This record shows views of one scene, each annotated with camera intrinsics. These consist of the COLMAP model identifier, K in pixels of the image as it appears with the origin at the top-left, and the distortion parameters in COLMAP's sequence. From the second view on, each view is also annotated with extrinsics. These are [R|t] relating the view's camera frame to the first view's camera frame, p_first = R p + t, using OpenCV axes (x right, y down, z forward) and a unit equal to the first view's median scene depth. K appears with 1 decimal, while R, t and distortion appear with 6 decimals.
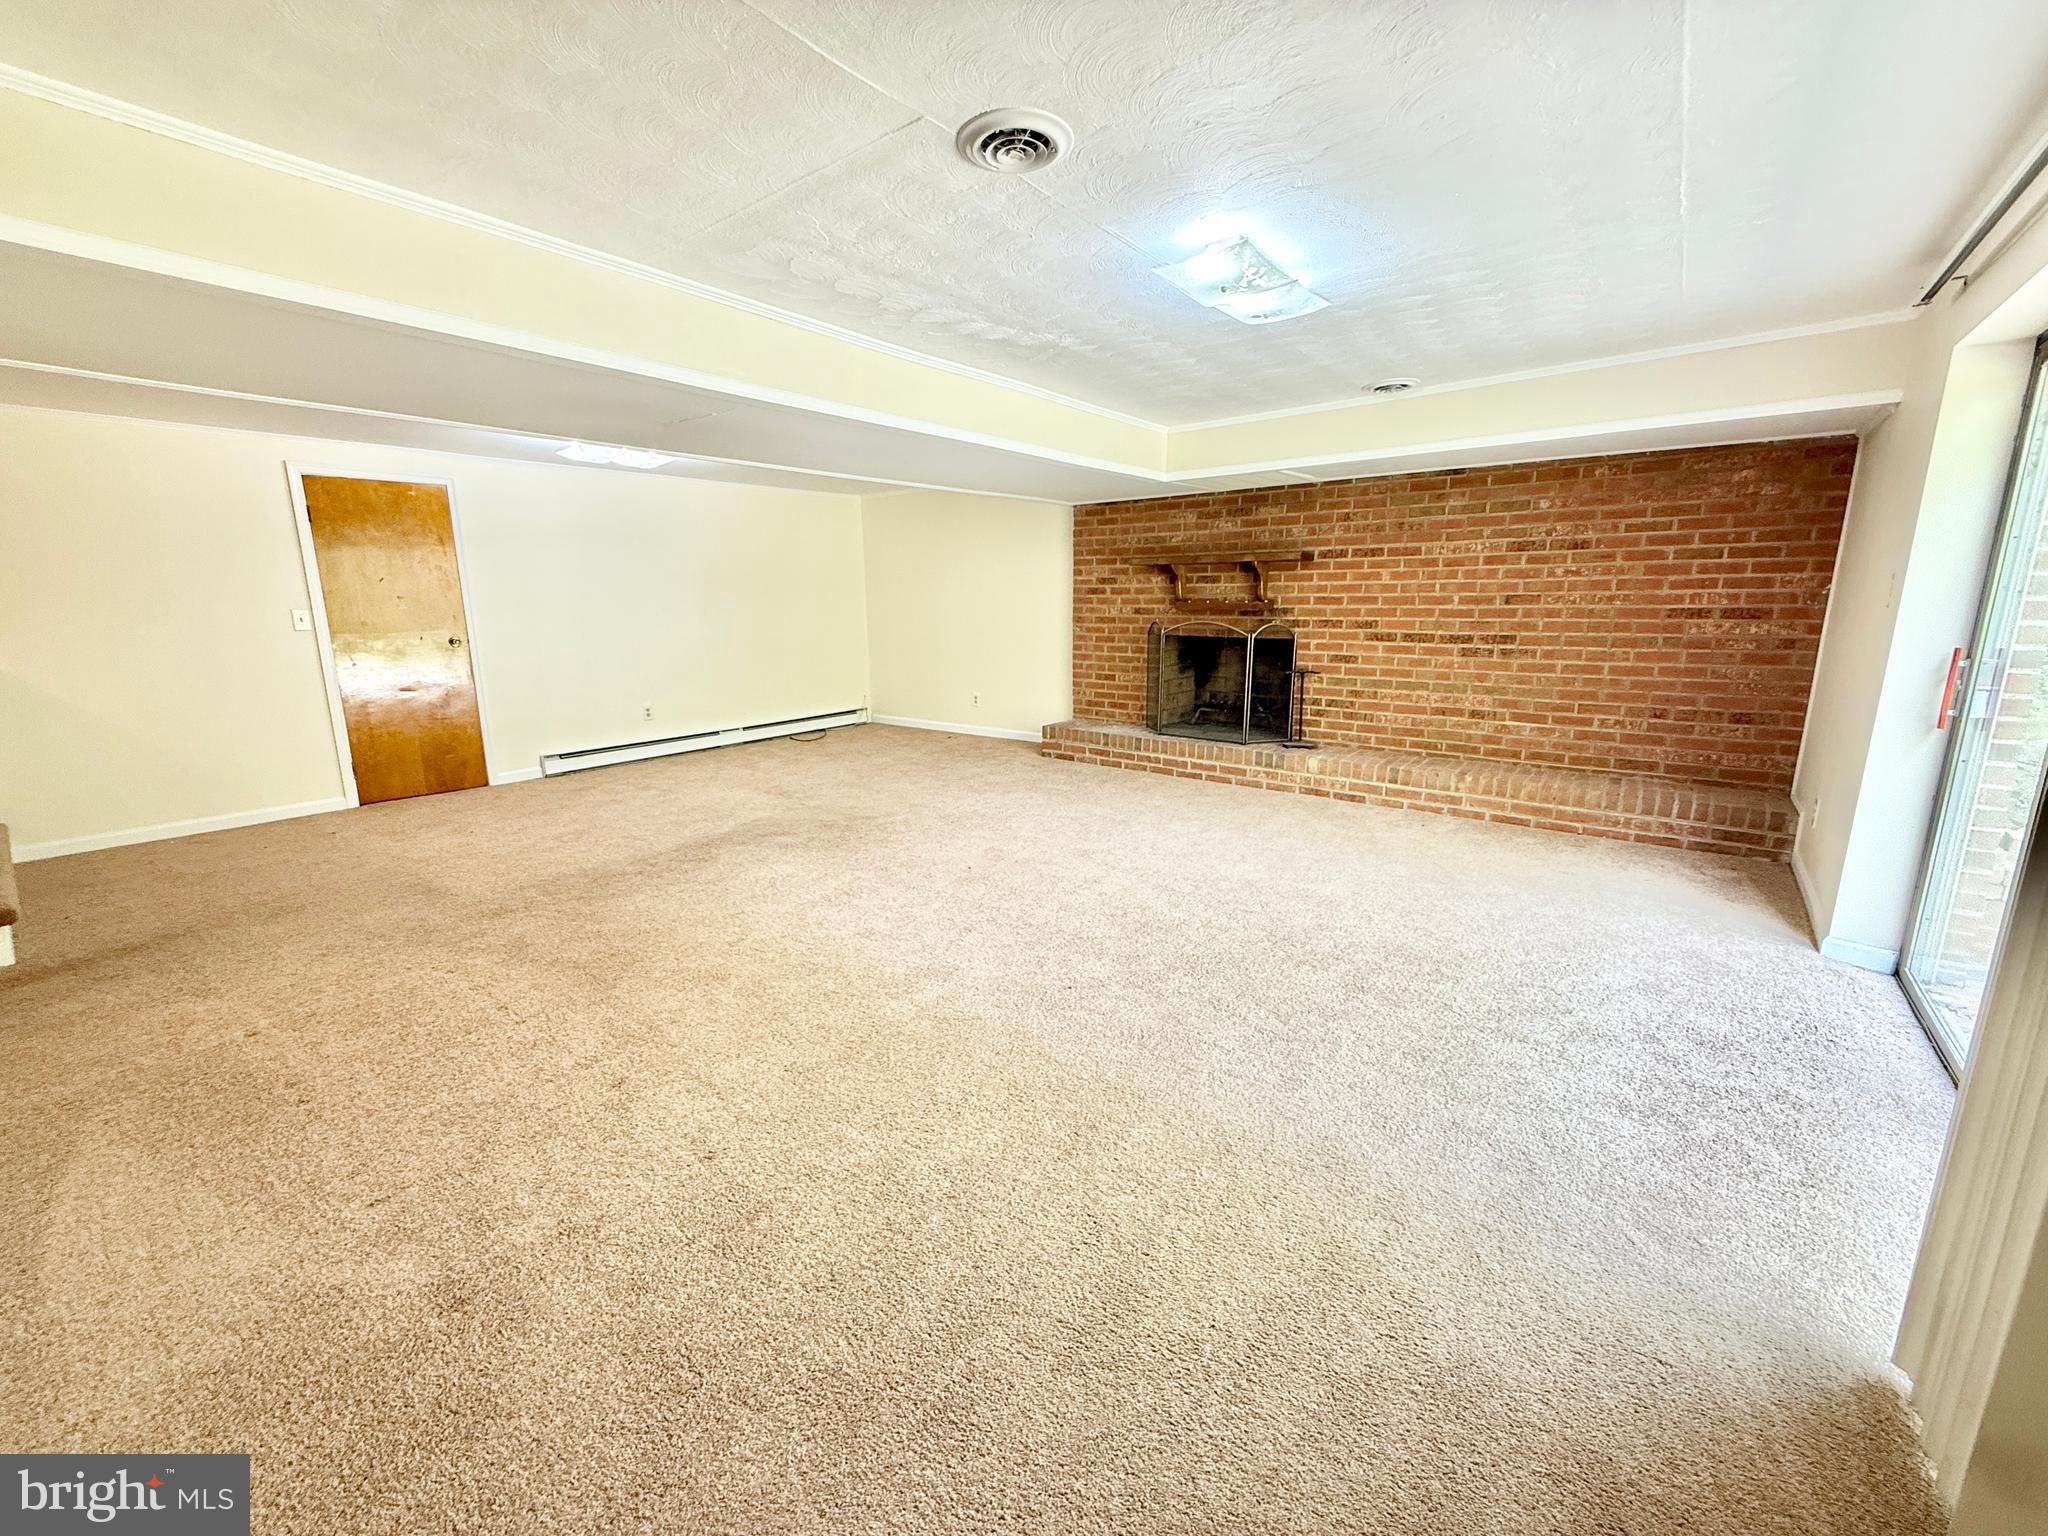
lens RADIAL K [[814.8, 0, 1024.4], [0, 814.8, 761.9], [0, 0, 1]] dist [-0.000244, -0.000026]
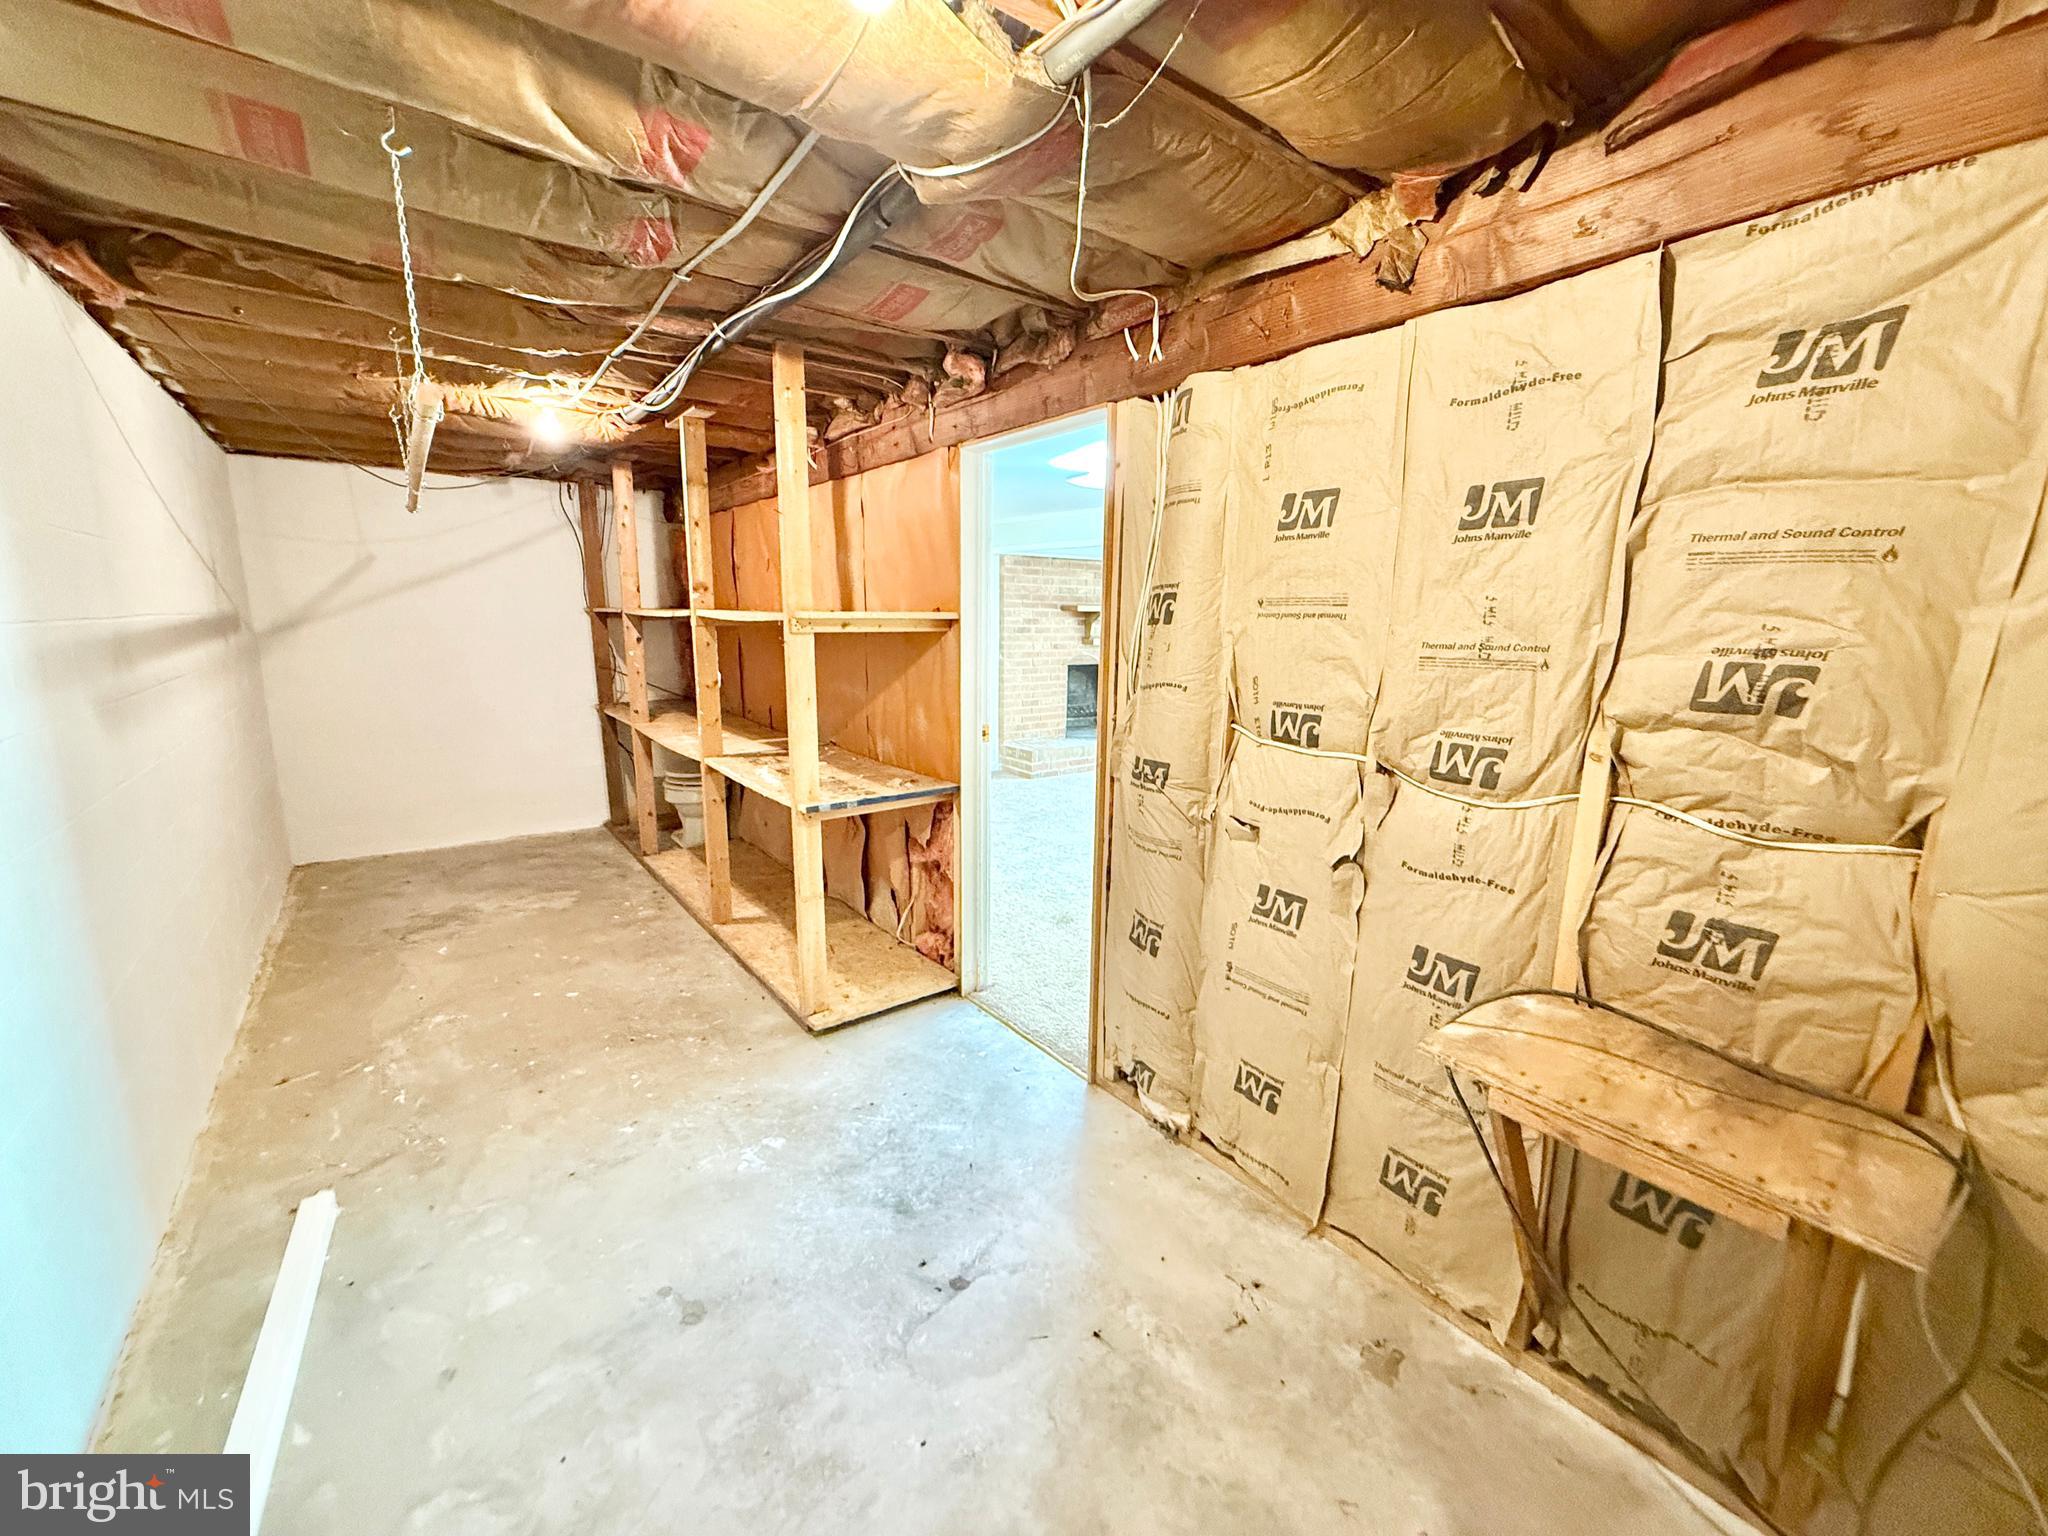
lens RADIAL K [[814.8, 0, 1023.9], [0, 814.8, 771.2], [0, 0, 1]] dist [-0.000244, -0.000026]
pose [[0.248093, -0.165451, 0.954503, -1.066981], [0.193697, 0.973883, 0.118465, -0.154272], [-0.949174, 0.155494, 0.273661, 0.726282]]
